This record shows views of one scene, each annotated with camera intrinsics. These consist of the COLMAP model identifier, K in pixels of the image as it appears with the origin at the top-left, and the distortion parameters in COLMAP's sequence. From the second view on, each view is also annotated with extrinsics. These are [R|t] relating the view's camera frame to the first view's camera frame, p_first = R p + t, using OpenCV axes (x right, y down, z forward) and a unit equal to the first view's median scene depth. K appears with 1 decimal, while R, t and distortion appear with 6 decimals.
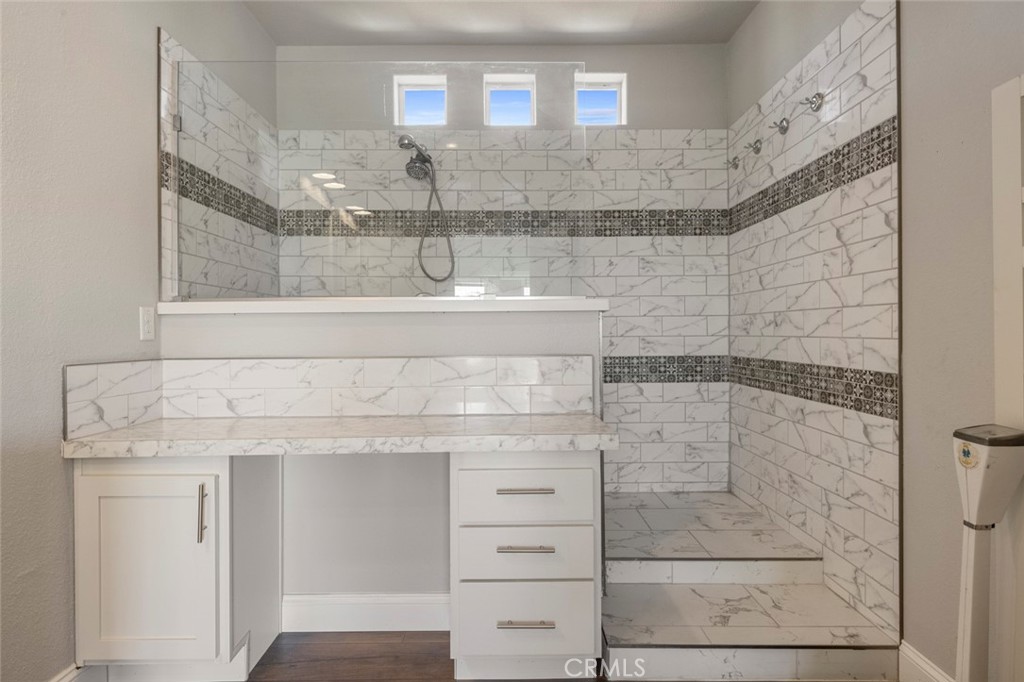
lens RADIAL K [[532.0, 0, 513.8], [0, 532.0, 336.8], [0, 0, 1]] dist [-0.030733, -0.000275]
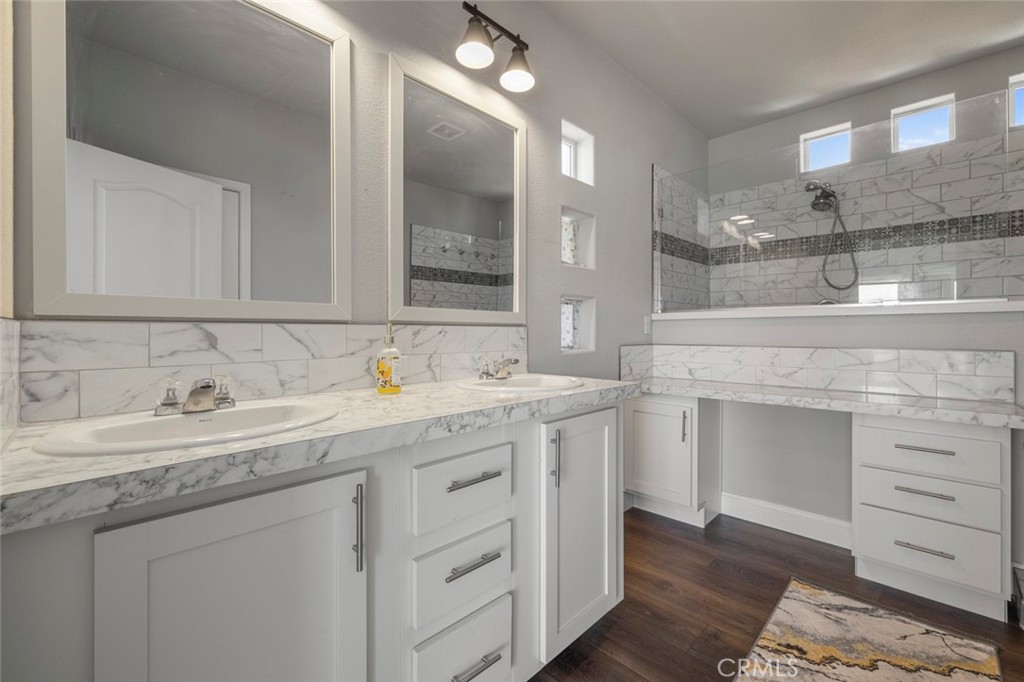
lens RADIAL K [[443.2, 0, 506.7], [0, 443.2, 331.8], [0, 0, 1]] dist [0.007768, -0.000706]
pose [[0.710702, 0.005504, -0.703472, 0.050337], [-0.007978, 0.999968, -0.000237, 0.002586], [0.703448, 0.005781, 0.710723, -0.419876]]
